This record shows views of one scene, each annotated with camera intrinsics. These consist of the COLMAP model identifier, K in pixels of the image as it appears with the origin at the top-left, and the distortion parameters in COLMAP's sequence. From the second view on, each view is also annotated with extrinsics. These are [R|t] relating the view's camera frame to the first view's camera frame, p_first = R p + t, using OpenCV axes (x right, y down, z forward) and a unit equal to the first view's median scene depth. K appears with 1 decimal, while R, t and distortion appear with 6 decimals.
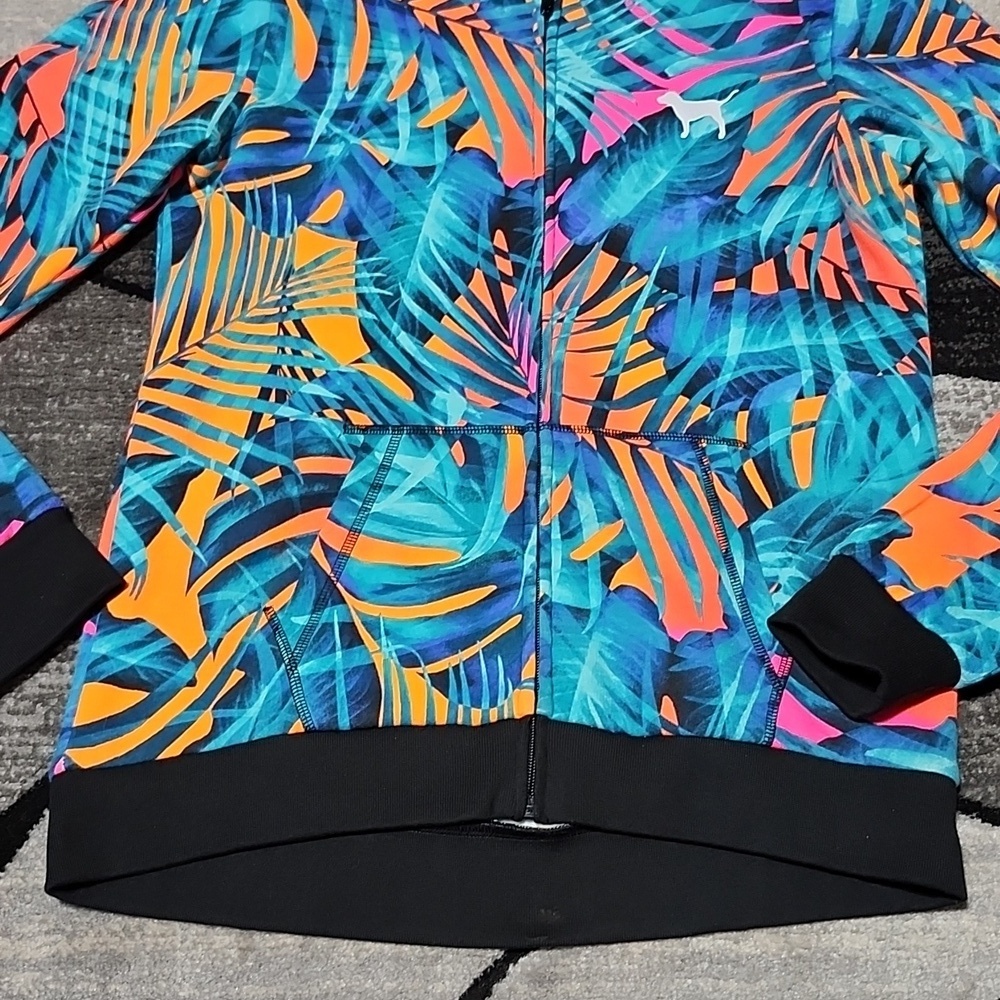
lens RADIAL K [[1422.0, 0, 501.8], [0, 1422.0, 497.0], [0, 0, 1]] dist [0.158511, -0.295593]
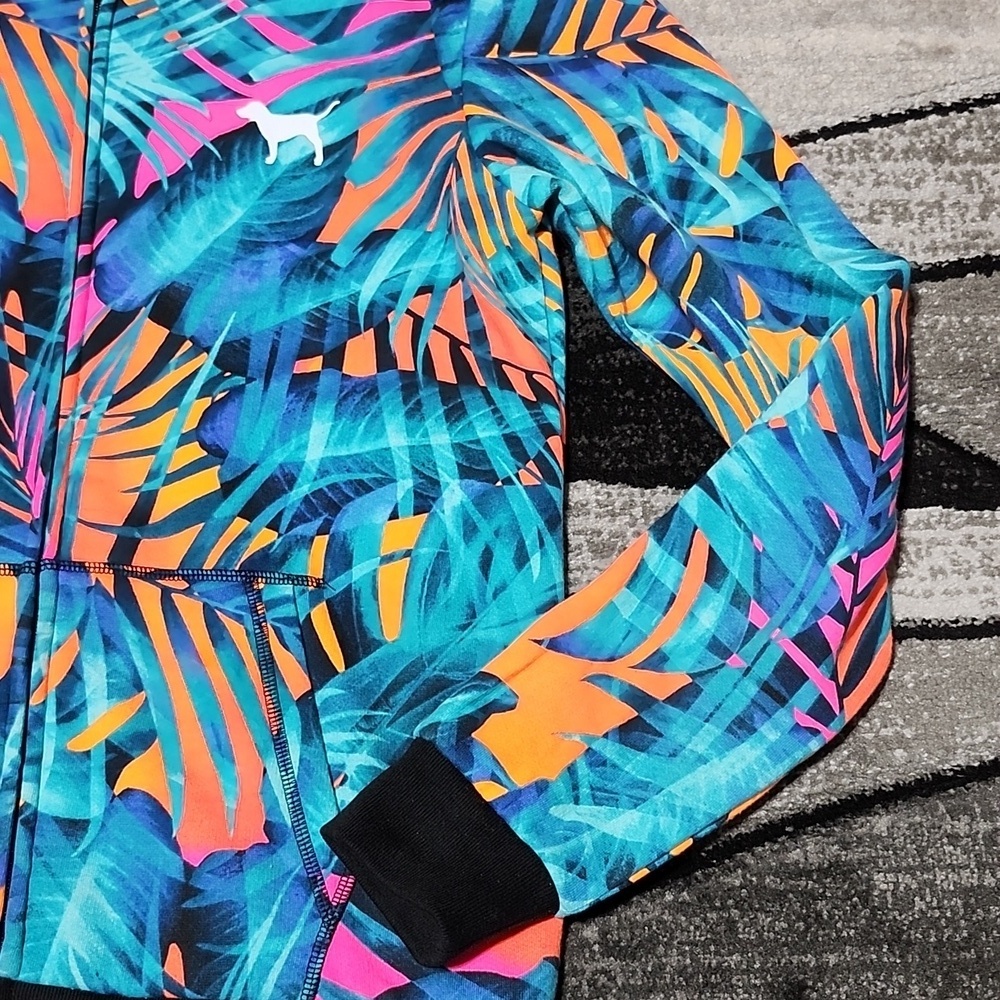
lens RADIAL K [[1422.0, 0, 501.8], [0, 1422.0, 497.0], [0, 0, 1]] dist [0.158511, -0.295593]
pose [[0.999727, -0.014669, 0.018192, 0.248360], [0.013344, 0.997389, 0.070968, -0.131859], [-0.019186, -0.070706, 0.997313, 0.227101]]
